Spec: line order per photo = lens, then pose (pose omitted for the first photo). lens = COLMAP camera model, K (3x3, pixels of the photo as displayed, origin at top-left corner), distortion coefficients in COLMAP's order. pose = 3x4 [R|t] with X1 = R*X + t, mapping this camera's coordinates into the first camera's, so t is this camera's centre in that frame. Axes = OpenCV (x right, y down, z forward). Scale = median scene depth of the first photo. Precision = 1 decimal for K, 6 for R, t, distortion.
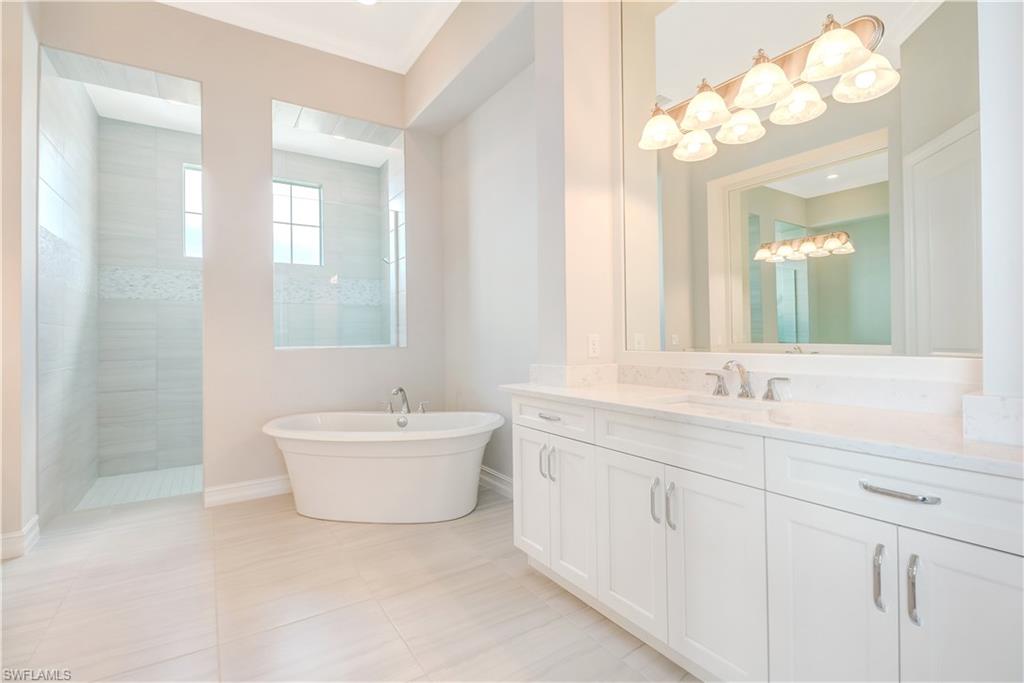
lens RADIAL K [[467.8, 0, 516.1], [0, 467.8, 332.2], [0, 0, 1]] dist [-0.021225, -0.000469]
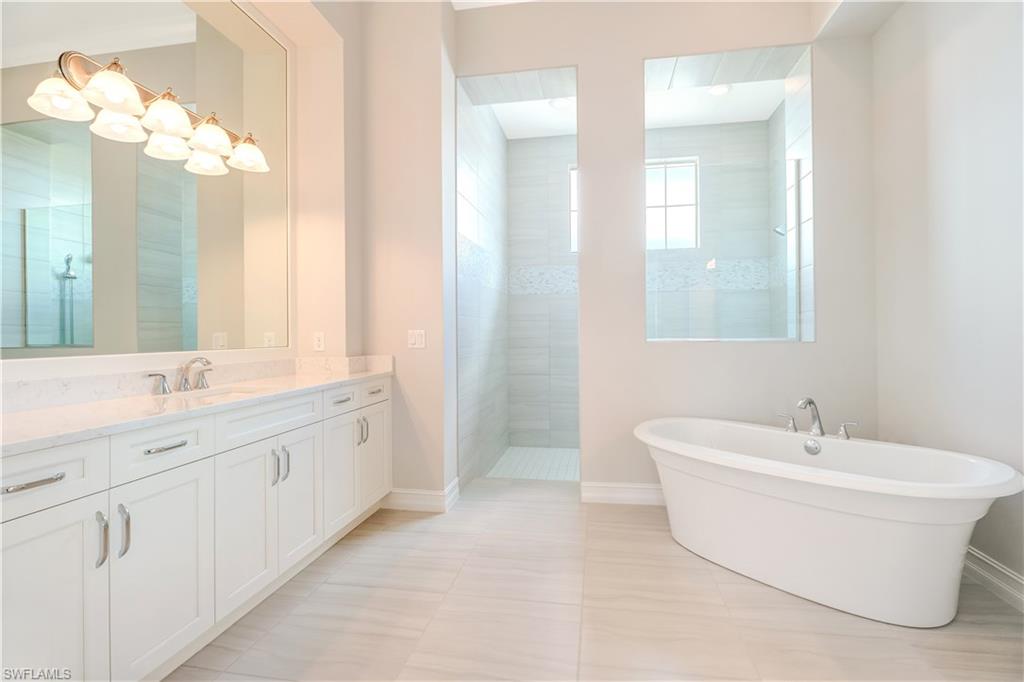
lens RADIAL K [[485.5, 0, 511.5], [0, 485.5, 329.6], [0, 0, 1]] dist [-0.000097, -0.000217]
pose [[0.724944, 0.004315, -0.688794, -0.052615], [0.005242, 0.999917, 0.011782, 0.001434], [0.688788, -0.012152, 0.724861, 0.117886]]
